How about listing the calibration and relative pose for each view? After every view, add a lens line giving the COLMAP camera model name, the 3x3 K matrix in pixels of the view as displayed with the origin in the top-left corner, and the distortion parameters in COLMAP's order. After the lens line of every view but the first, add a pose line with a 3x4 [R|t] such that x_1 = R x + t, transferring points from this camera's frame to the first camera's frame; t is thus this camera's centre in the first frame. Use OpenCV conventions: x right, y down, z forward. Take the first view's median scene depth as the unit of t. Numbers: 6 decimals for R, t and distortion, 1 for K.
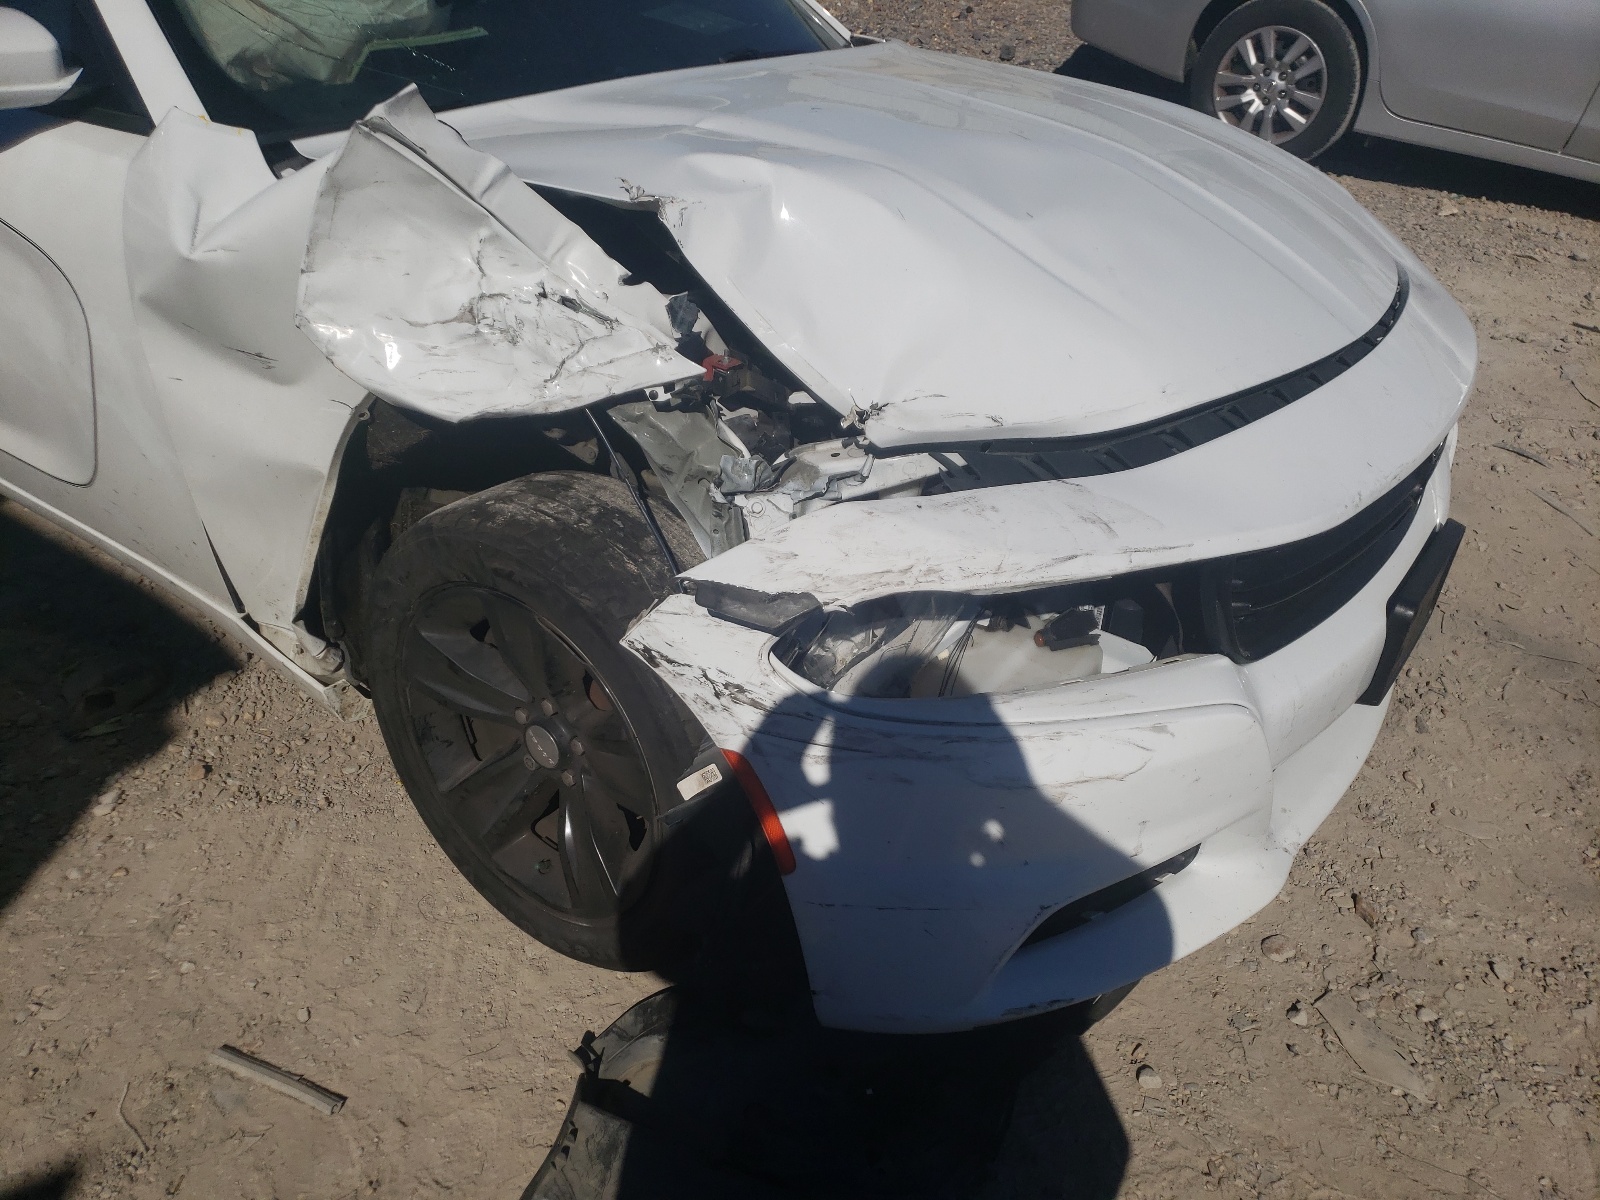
lens RADIAL K [[1218.7, 0, 800.0], [0, 1218.7, 600.0], [0, 0, 1]] dist [0.003210, -0.006085]
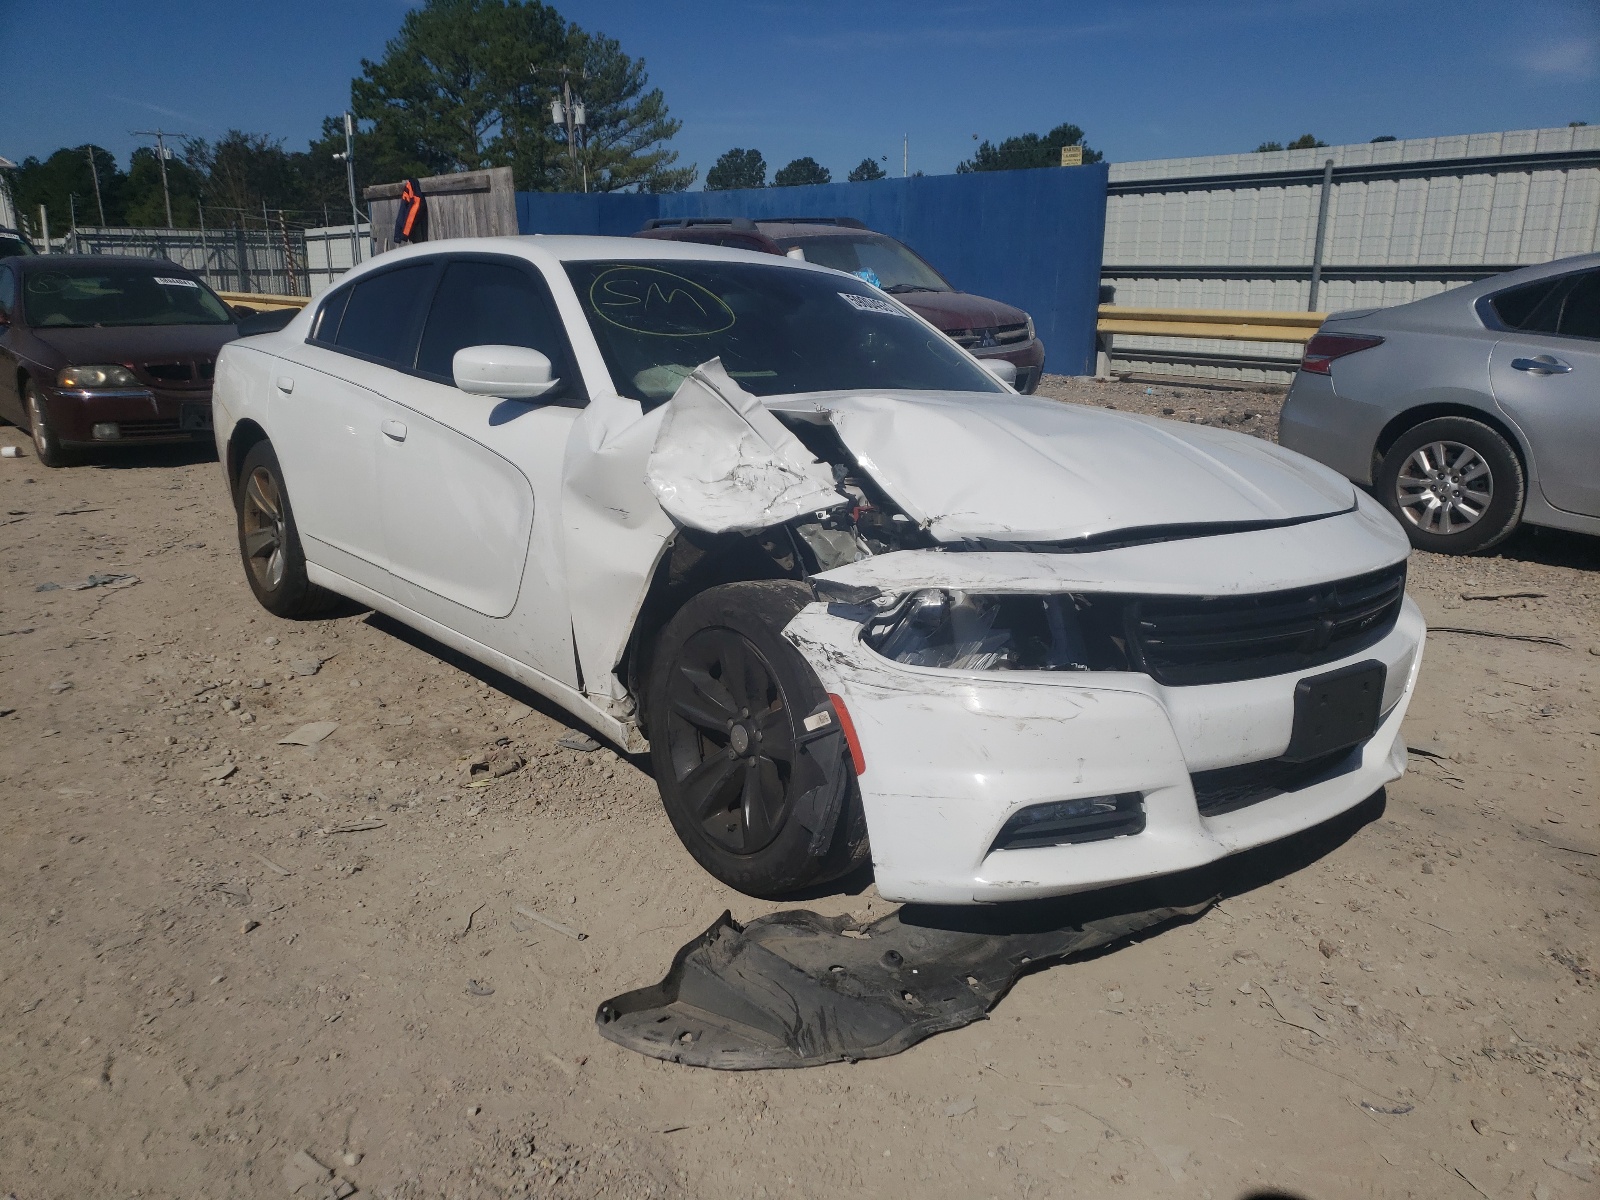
lens RADIAL K [[1223.2, 0, 800.0], [0, 1223.2, 600.0], [0, 0, 1]] dist [-0.001969, -0.043936]
pose [[0.962937, 0.039765, -0.266779, 0.326022], [-0.133199, 0.930162, -0.342135, 0.550768], [0.234543, 0.364989, 0.900984, -0.571600]]
